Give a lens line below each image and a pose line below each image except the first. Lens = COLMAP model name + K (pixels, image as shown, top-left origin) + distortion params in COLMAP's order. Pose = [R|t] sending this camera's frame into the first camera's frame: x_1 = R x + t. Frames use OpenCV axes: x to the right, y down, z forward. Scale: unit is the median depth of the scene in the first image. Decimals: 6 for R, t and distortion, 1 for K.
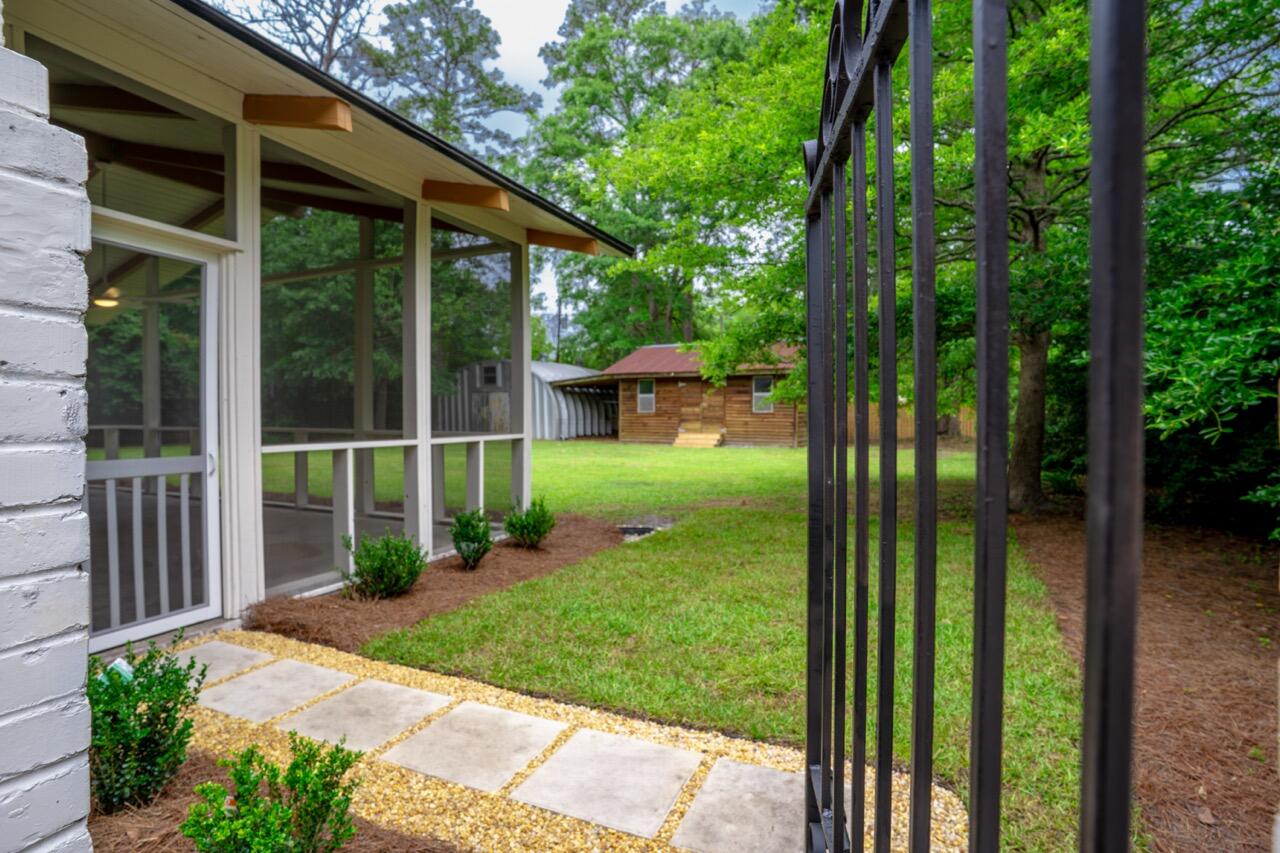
lens RADIAL K [[634.3, 0, 640.0], [0, 634.3, 426.5], [0, 0, 1]] dist [-0.071774, 0.046591]
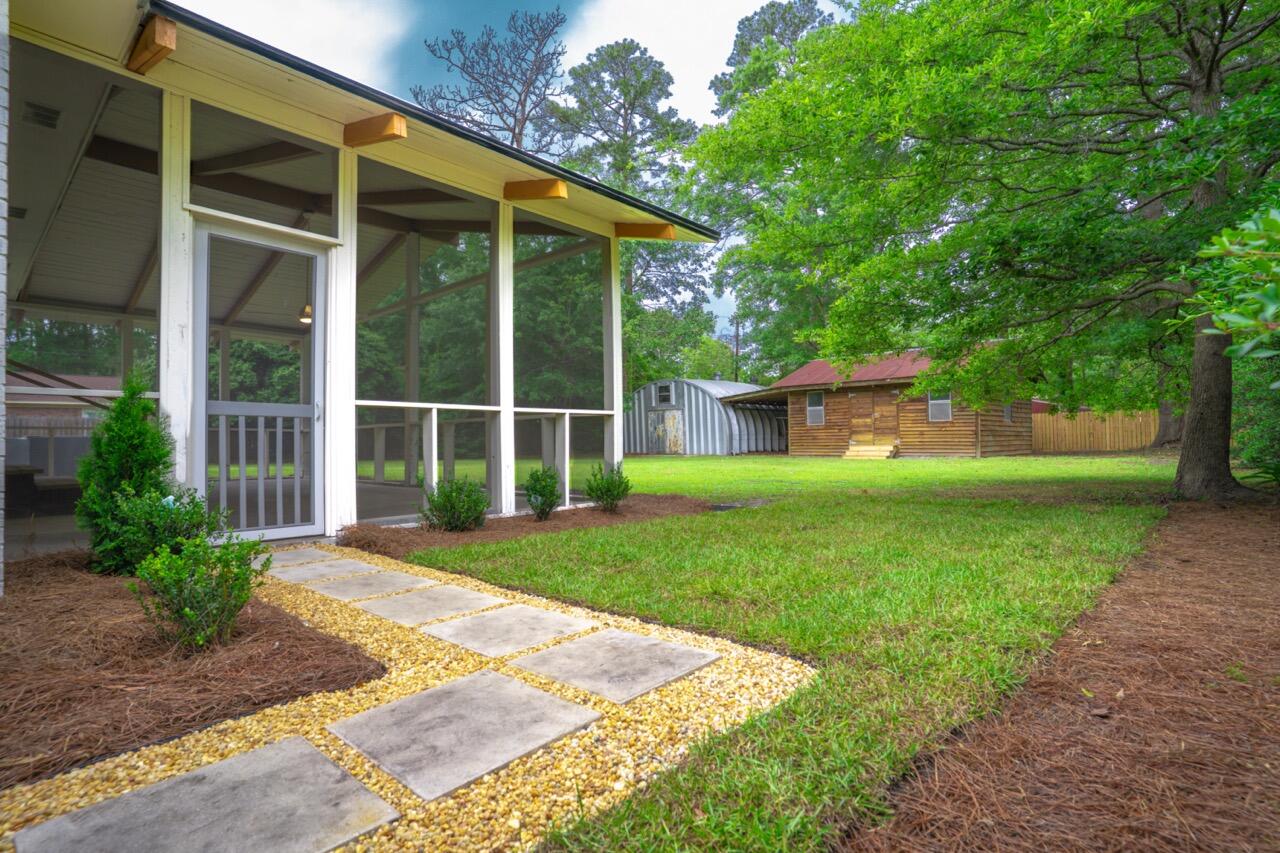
lens RADIAL K [[631.6, 0, 646.2], [0, 631.6, 429.7], [0, 0, 1]] dist [-0.057388, 0.026228]
pose [[0.952750, -0.019427, -0.303132, 0.047975], [0.006420, 0.999018, -0.043848, 0.022421], [0.303686, 0.039830, 0.951939, -0.001522]]
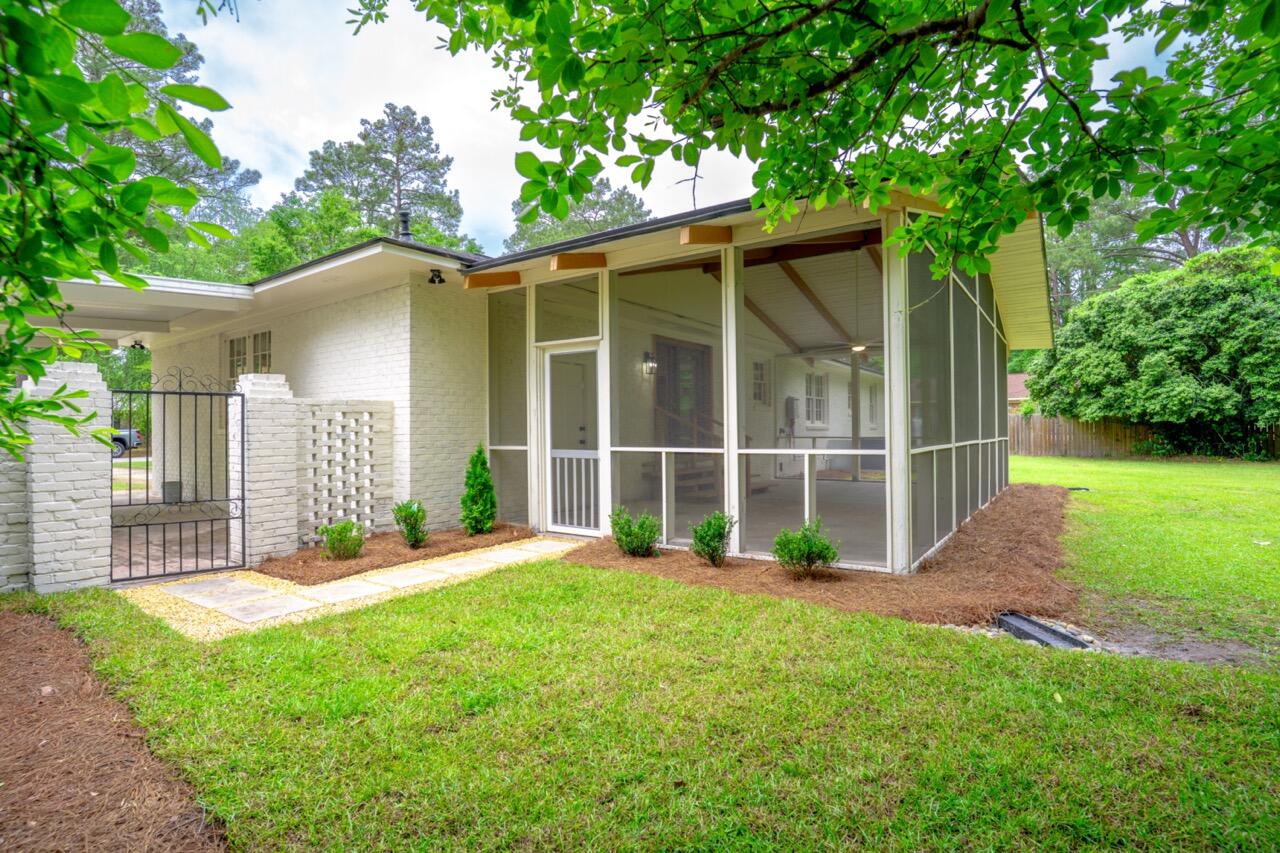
lens RADIAL K [[631.6, 0, 646.2], [0, 631.6, 429.7], [0, 0, 1]] dist [-0.057388, 0.026228]
pose [[-0.204284, -0.004354, -0.978902, 0.168488], [-0.014957, 0.999887, -0.001326, -0.002422], [0.978797, 0.014371, -0.204326, 0.219287]]
